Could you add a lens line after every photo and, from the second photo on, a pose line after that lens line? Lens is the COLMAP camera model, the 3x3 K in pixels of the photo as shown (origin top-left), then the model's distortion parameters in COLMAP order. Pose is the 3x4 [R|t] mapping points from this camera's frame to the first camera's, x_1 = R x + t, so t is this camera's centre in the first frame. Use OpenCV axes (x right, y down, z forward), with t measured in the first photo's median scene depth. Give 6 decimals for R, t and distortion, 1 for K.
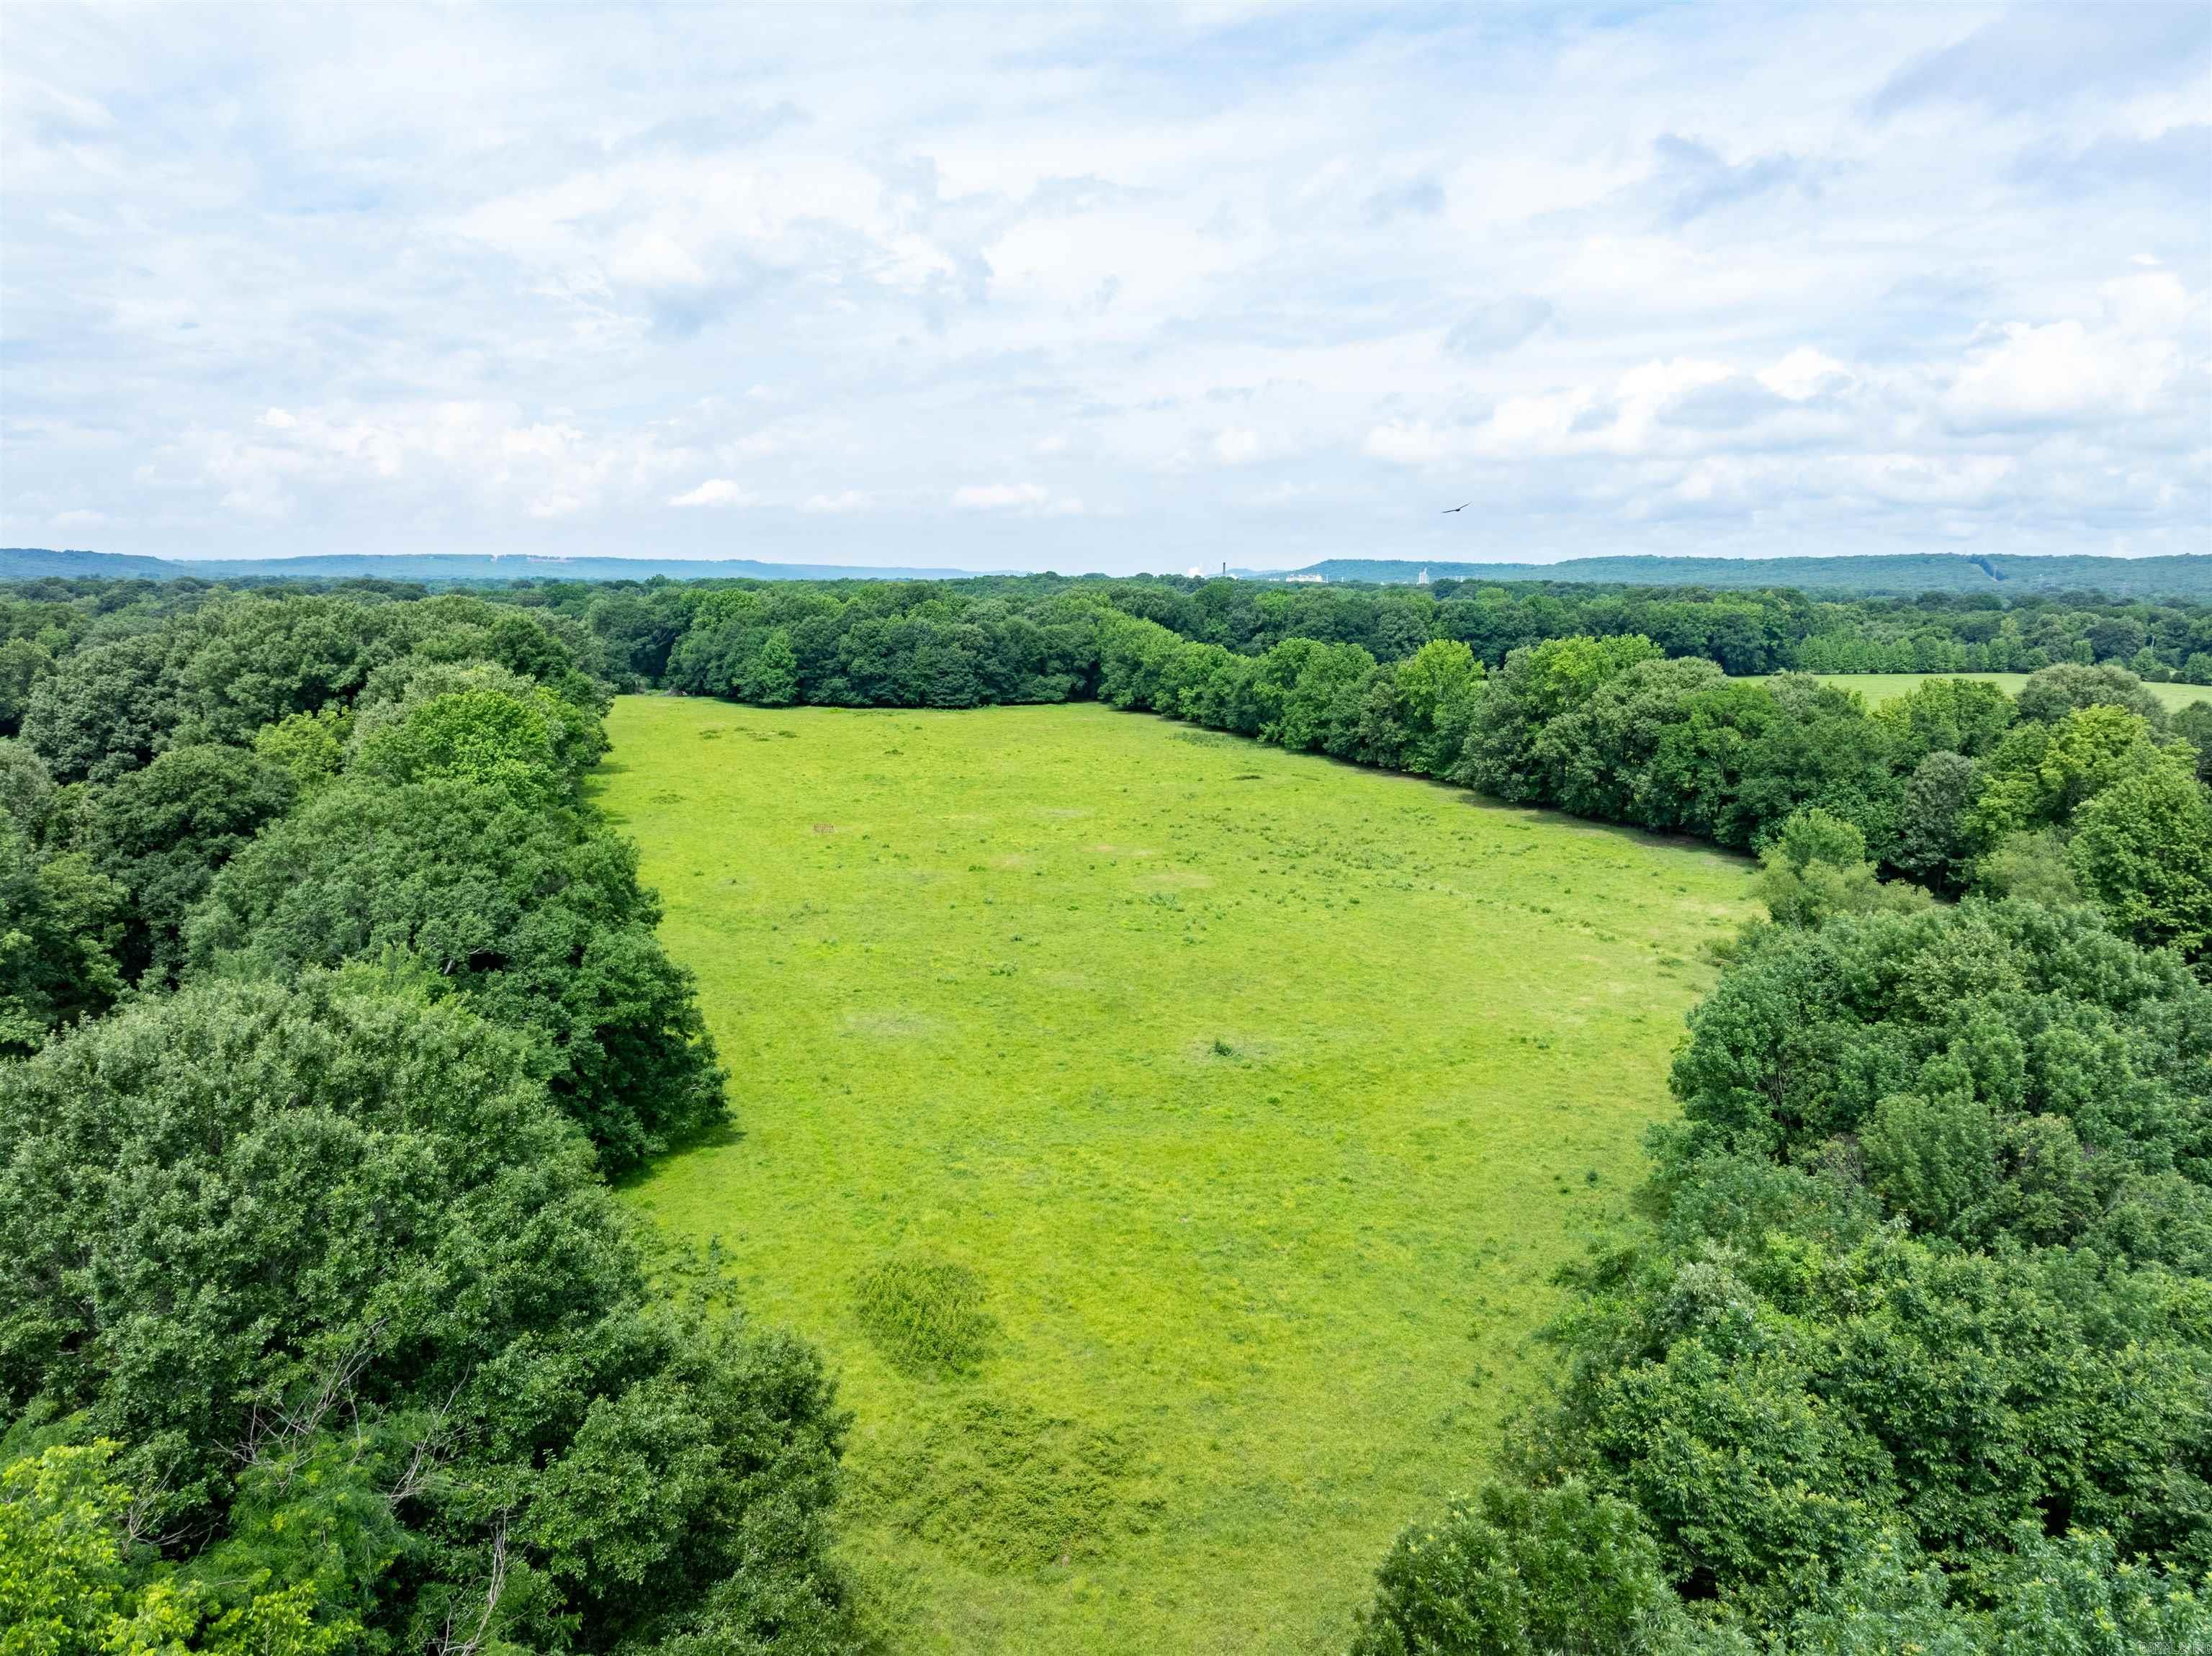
lens RADIAL K [[1558.9, 0, 1119.5], [0, 1558.9, 818.6], [0, 0, 1]] dist [-0.038010, 0.028175]
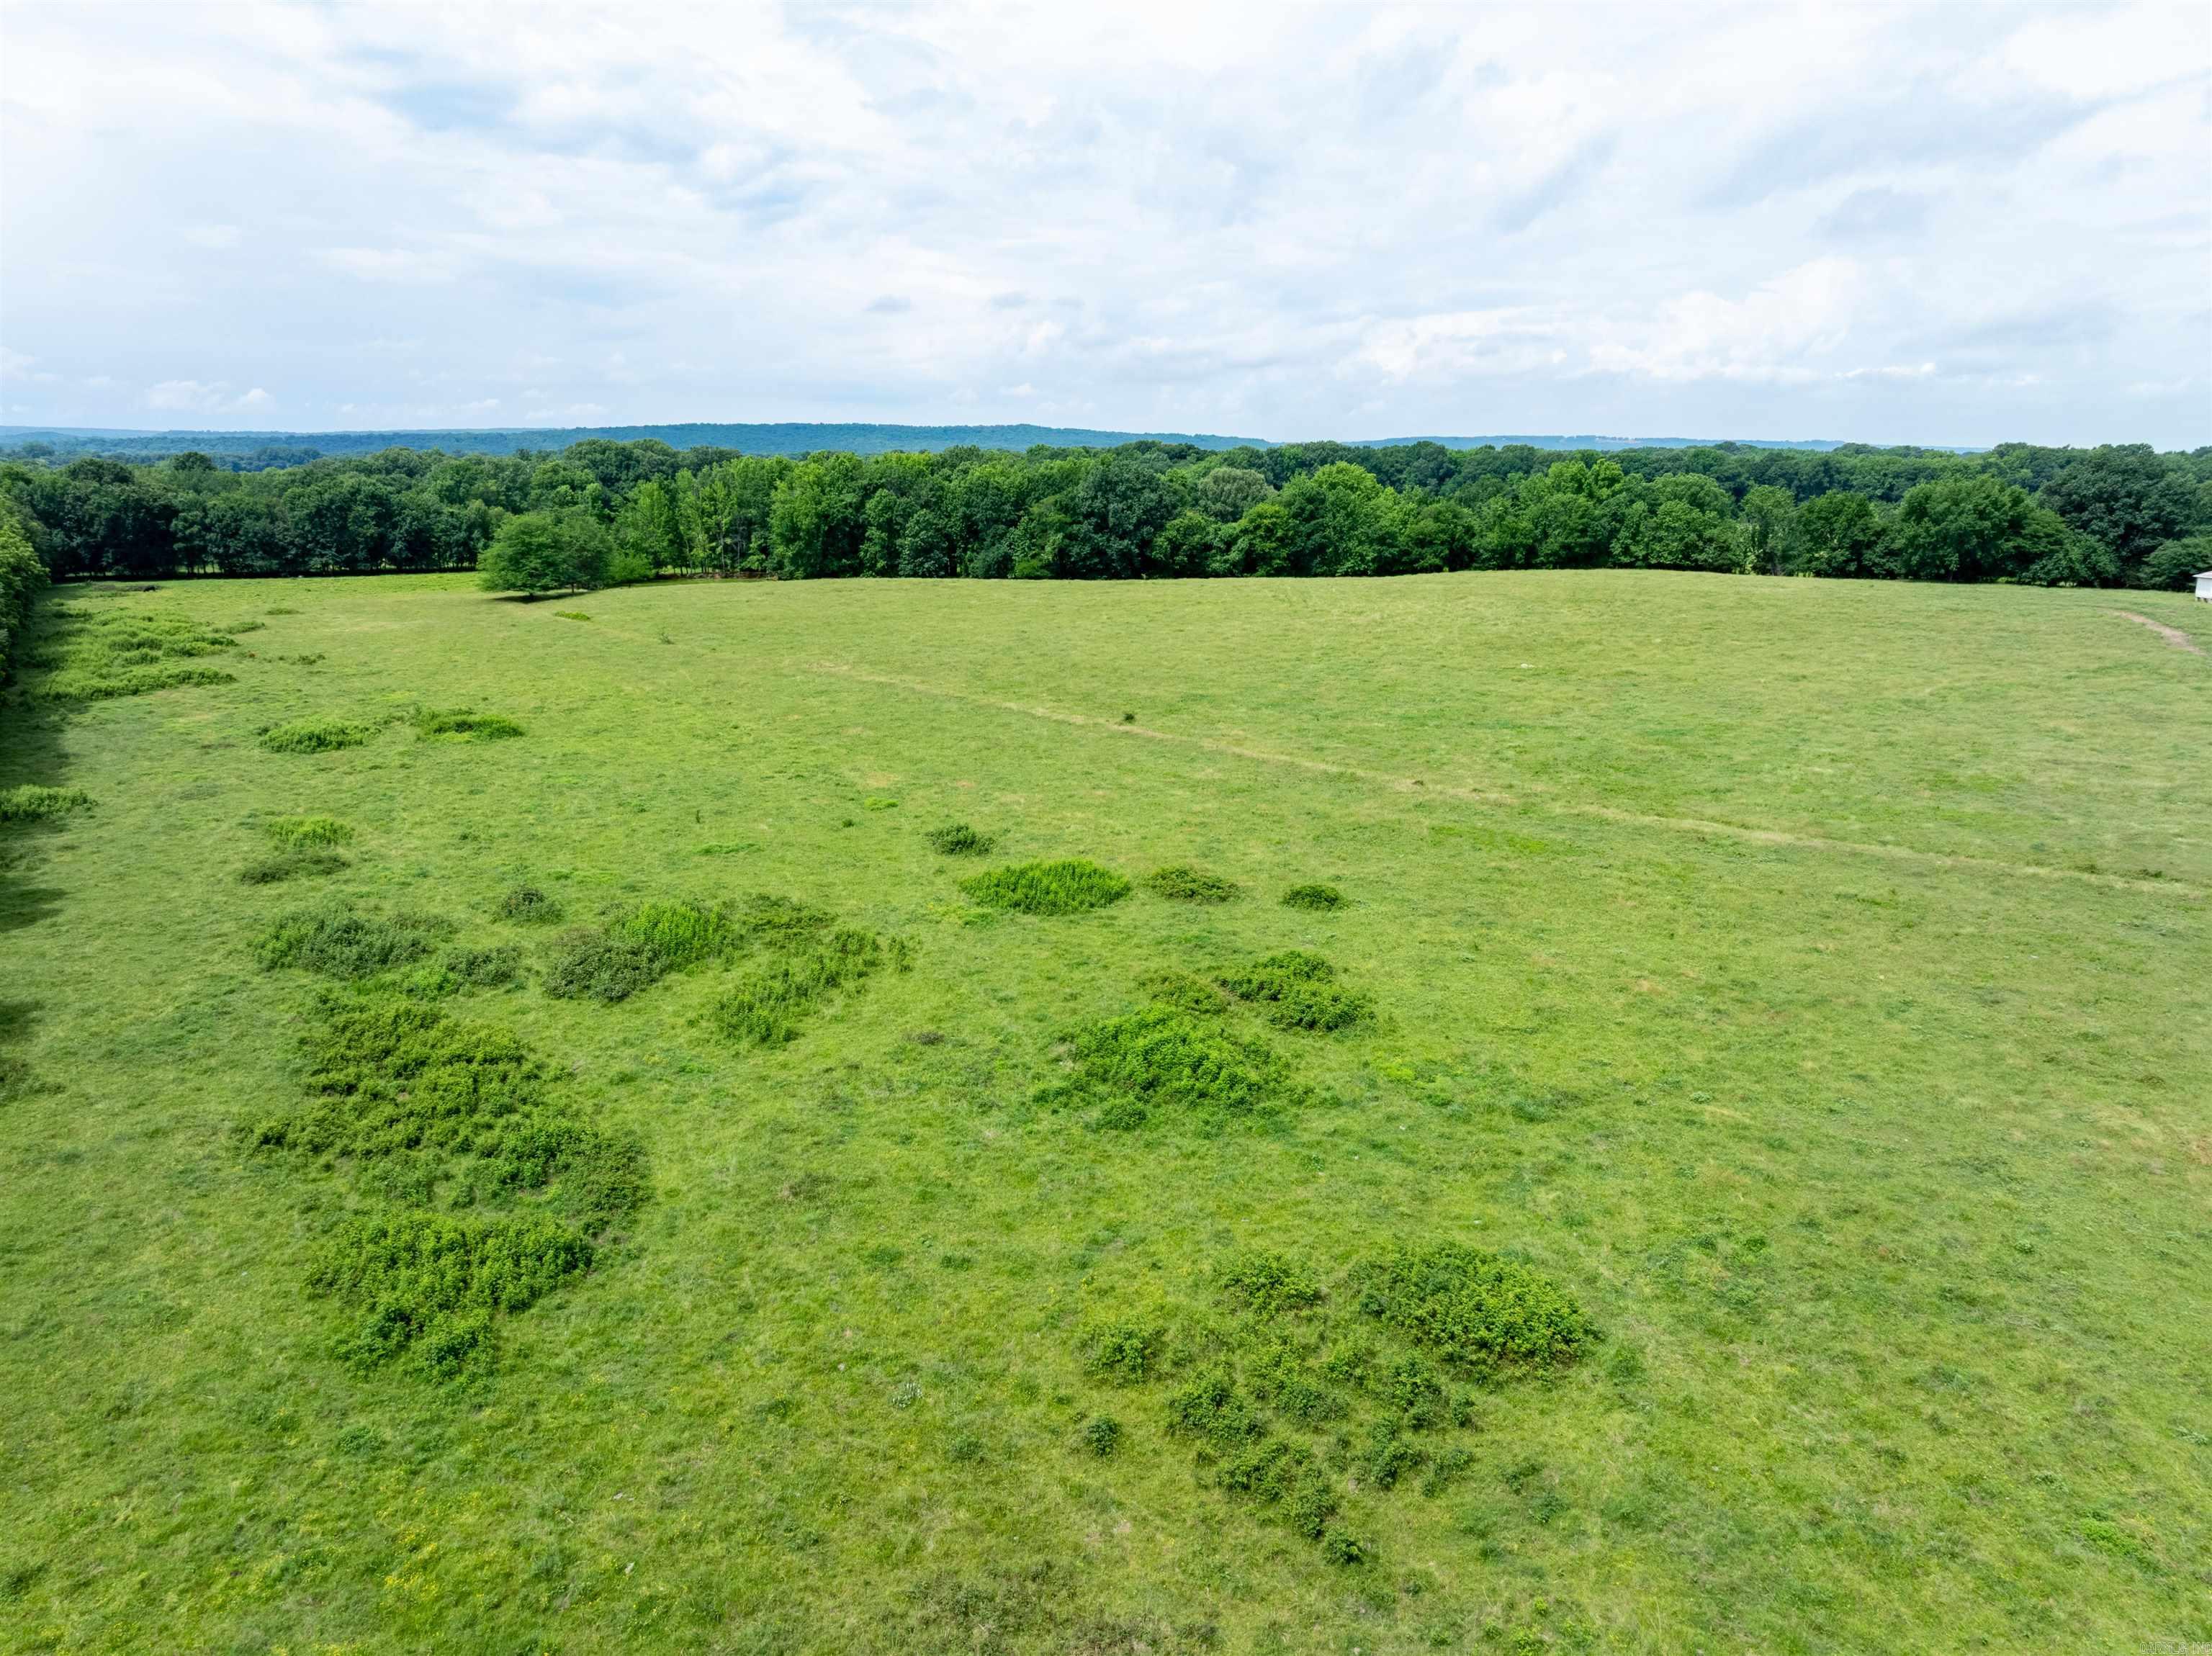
lens RADIAL K [[1558.9, 0, 1119.2], [0, 1558.9, 821.9], [0, 0, 1]] dist [-0.038010, 0.028175]
pose [[0.769949, 0.141961, -0.622113, 1.583636], [-0.094522, 0.989557, 0.108825, 0.102995], [0.631065, -0.024986, 0.775327, -0.376990]]
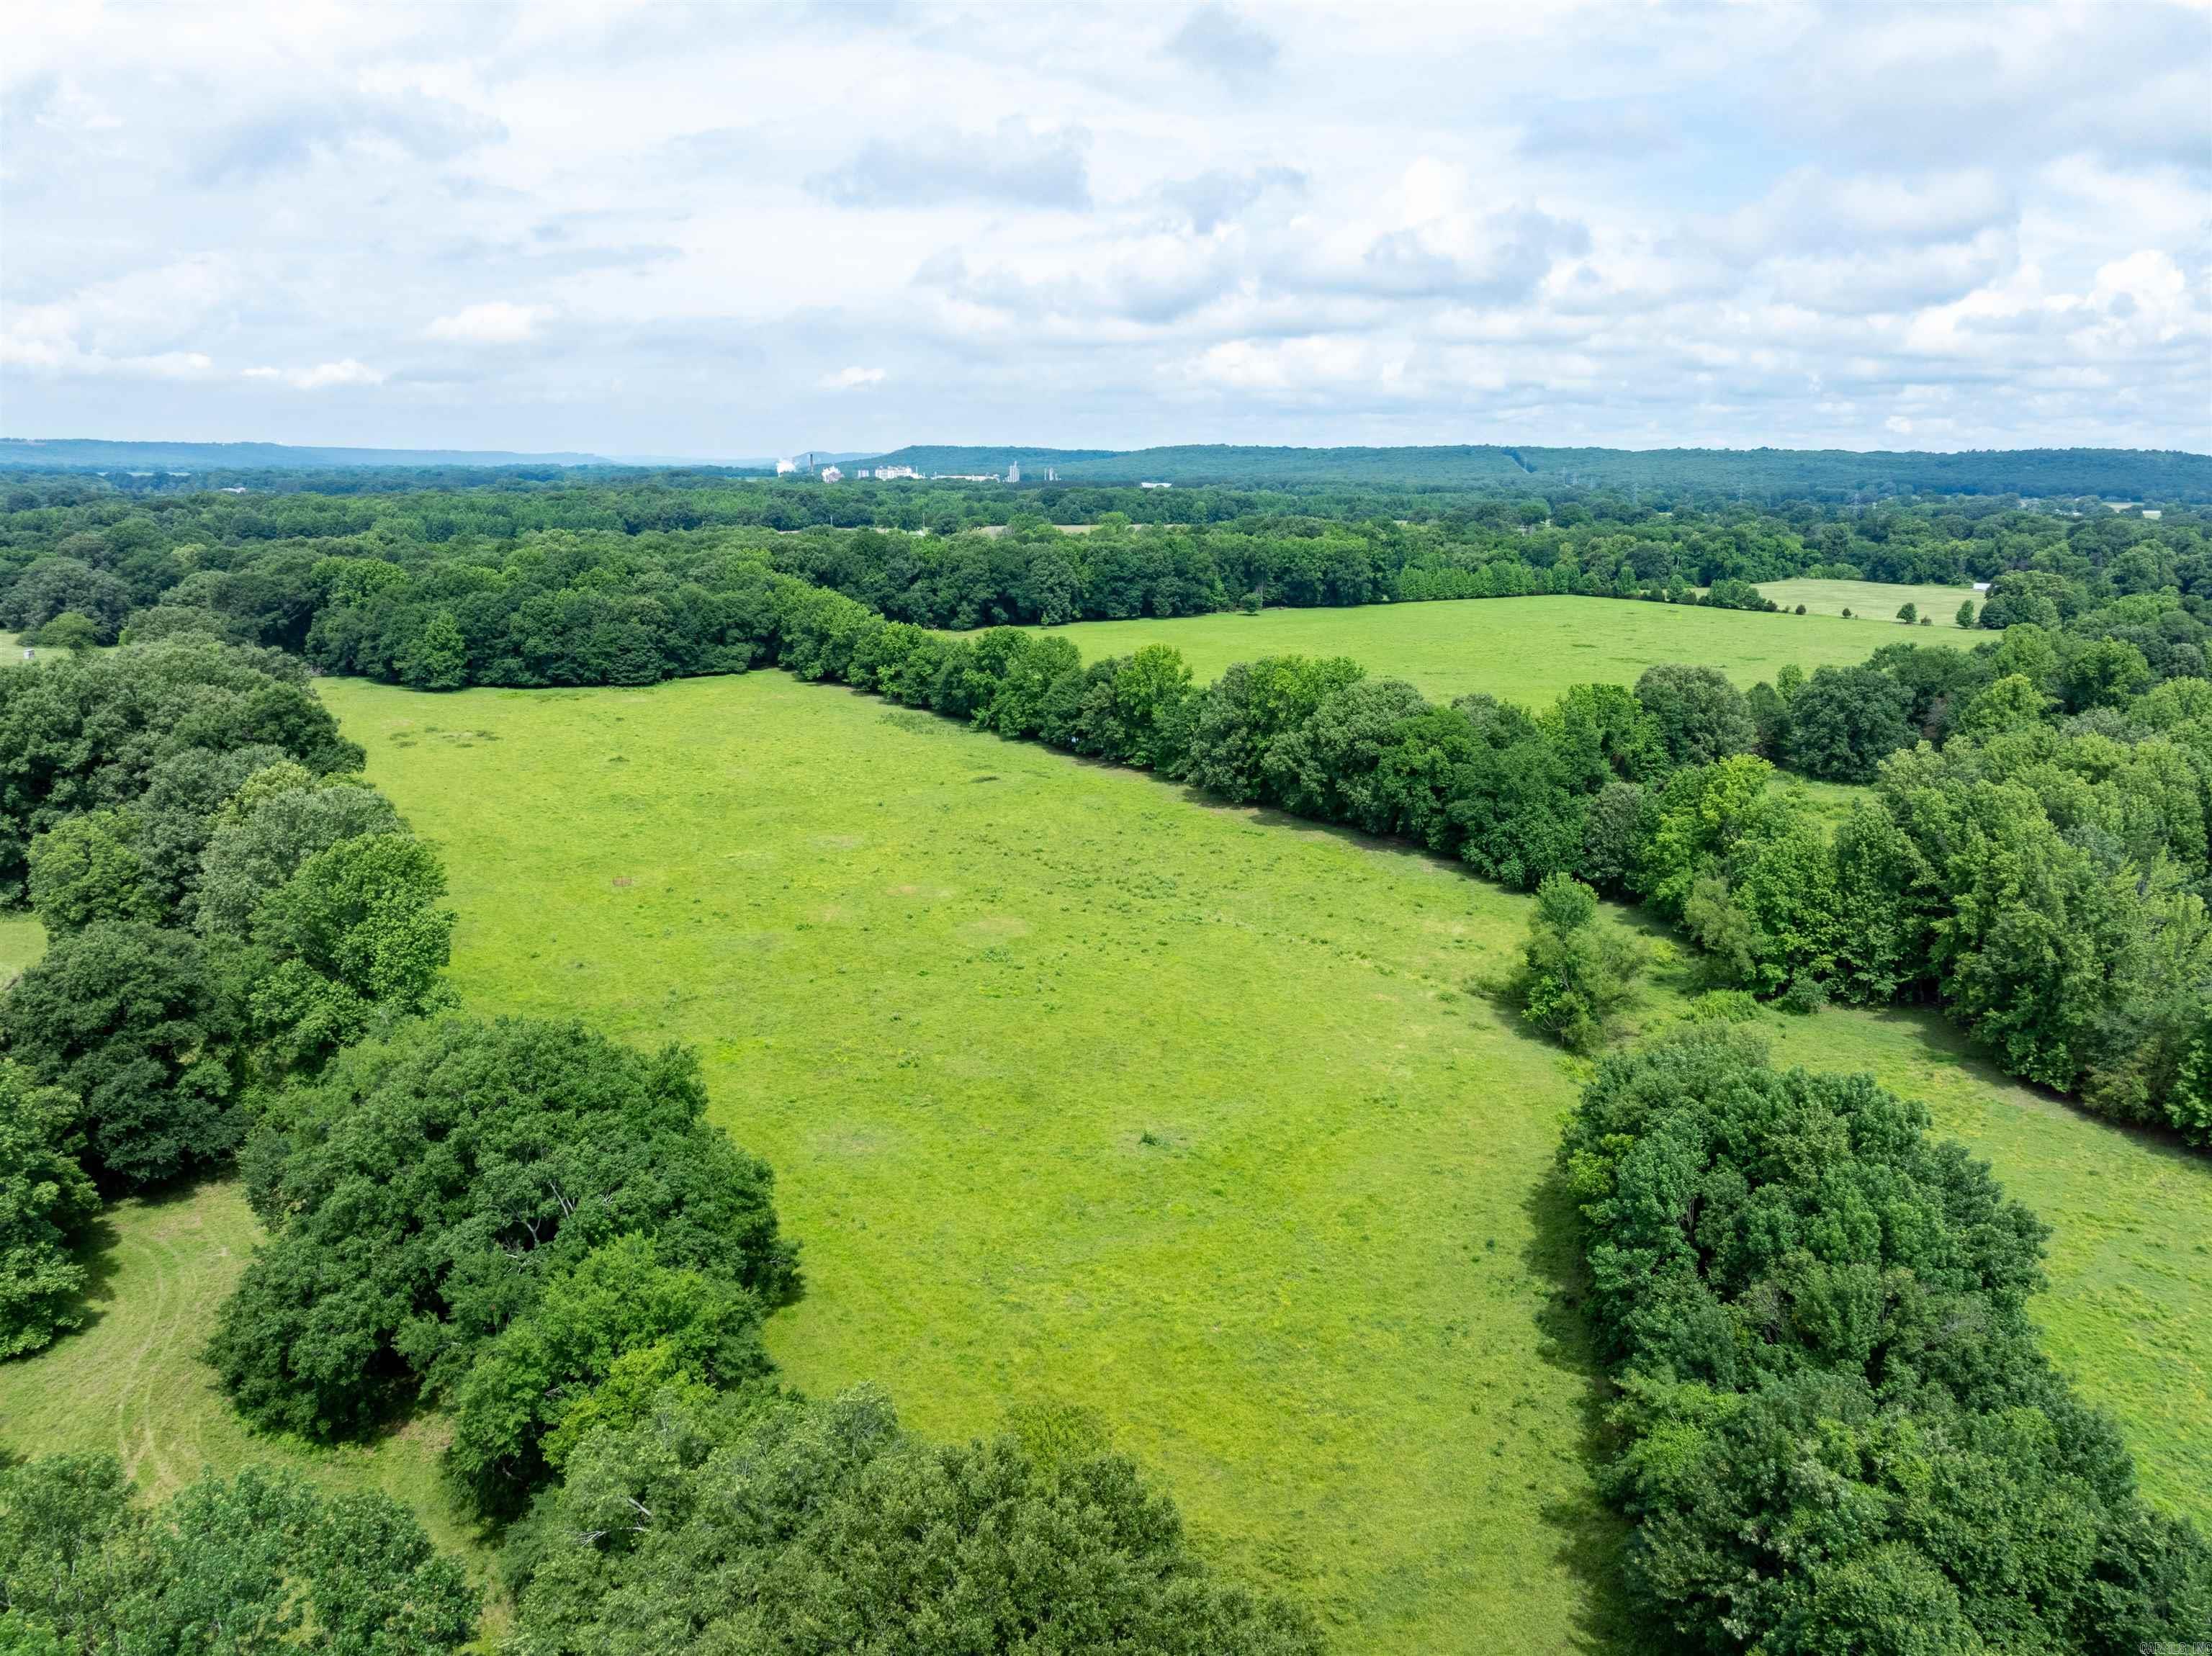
lens RADIAL K [[1558.9, 0, 1120.4], [0, 1558.9, 815.4], [0, 0, 1]] dist [-0.038010, 0.028175]
pose [[0.964480, -0.057015, 0.257931, -0.115809], [0.037966, 0.996211, 0.078243, -0.089808], [-0.261414, -0.065672, 0.962990, -0.058194]]
